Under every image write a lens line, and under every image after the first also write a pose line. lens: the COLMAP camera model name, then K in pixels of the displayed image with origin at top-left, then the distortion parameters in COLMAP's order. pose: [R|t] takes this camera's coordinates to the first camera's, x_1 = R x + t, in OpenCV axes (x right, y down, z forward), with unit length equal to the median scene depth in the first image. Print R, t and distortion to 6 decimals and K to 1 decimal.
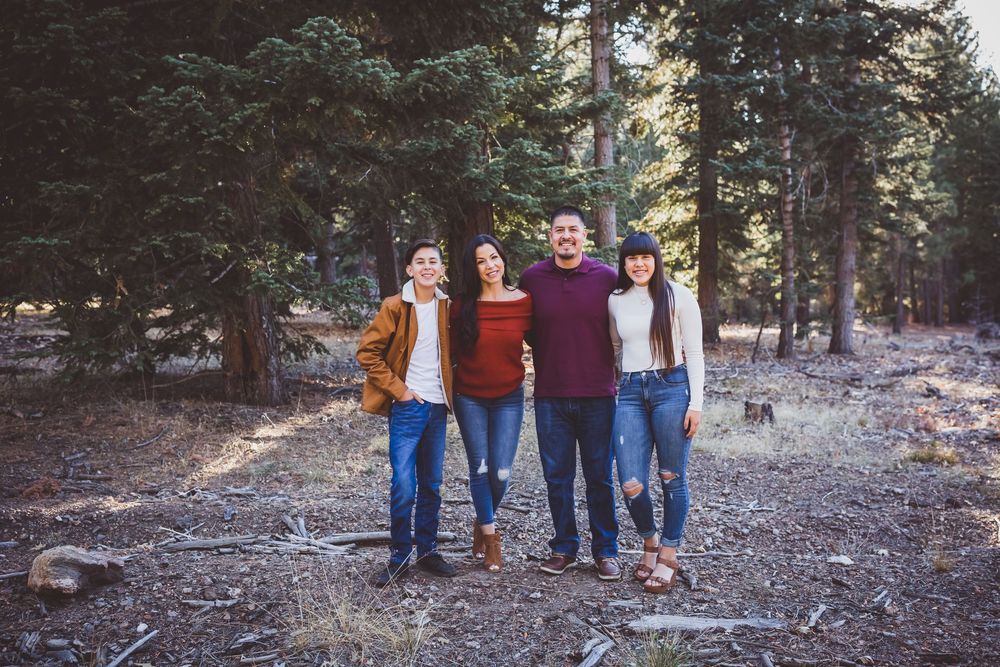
lens RADIAL K [[959.4, 0, 500.0], [0, 959.4, 333.5], [0, 0, 1]] dist [0.005768, -0.028949]
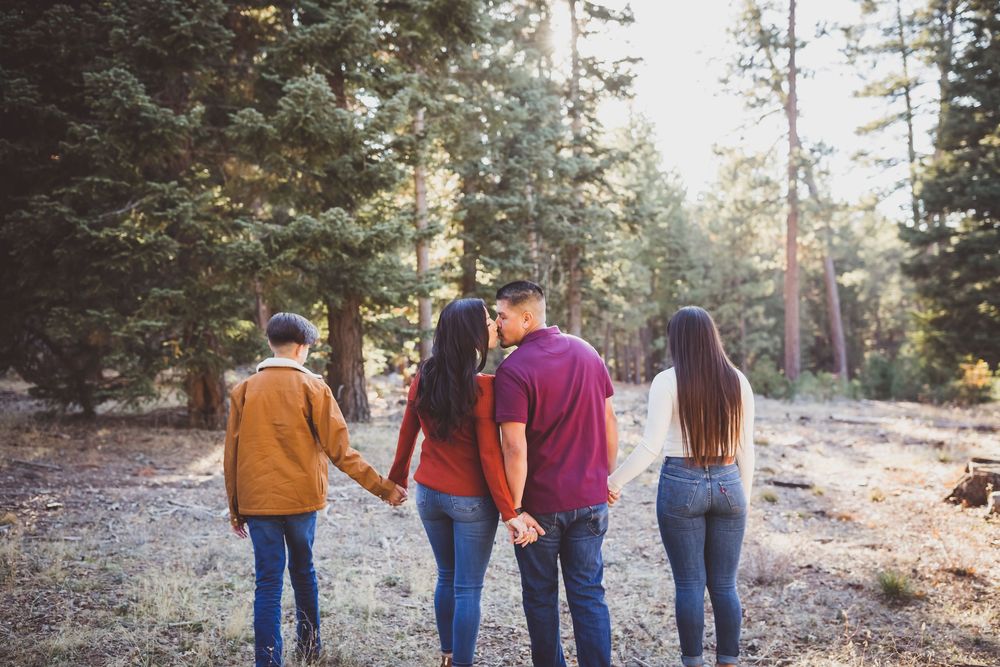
lens RADIAL K [[961.8, 0, 500.0], [0, 961.8, 333.5], [0, 0, 1]] dist [0.001315, -0.023682]
pose [[0.958555, 0.014588, 0.284534, -0.199081], [0.003236, 0.998066, -0.062072, 0.014987], [-0.284889, 0.060420, 0.956654, -0.419090]]
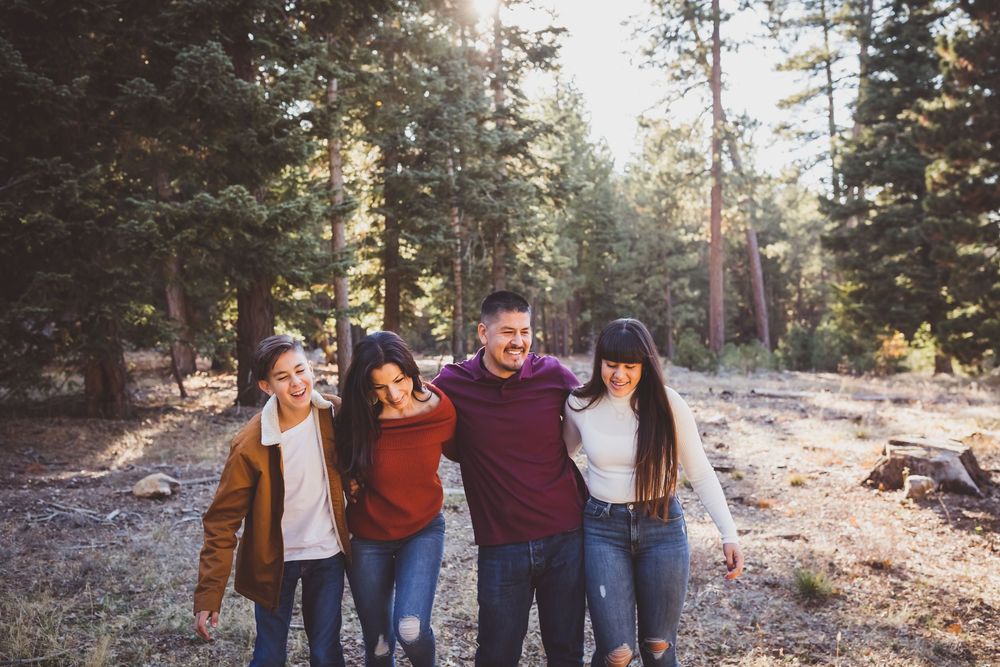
lens RADIAL K [[961.8, 0, 500.0], [0, 961.8, 333.5], [0, 0, 1]] dist [0.001315, -0.023682]
pose [[0.935522, -0.002454, 0.353260, -0.173583], [0.014580, 0.999392, -0.031669, 0.001954], [-0.352968, 0.034777, 0.934989, -0.391064]]
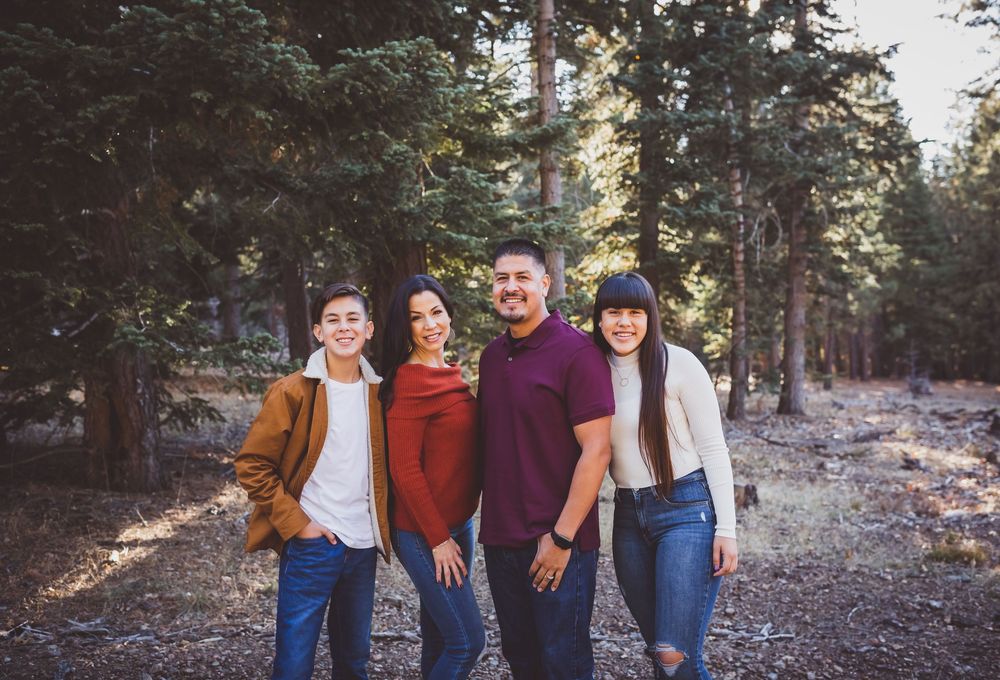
lens RADIAL K [[987.6, 0, 515.0], [0, 987.6, 334.2], [0, 0, 1]] dist [-0.003474, -0.004354]
pose [[0.994948, 0.011164, 0.099767, -0.014240], [-0.006199, 0.998733, -0.049930, -0.012425], [-0.100198, 0.049060, 0.993757, 0.121205]]
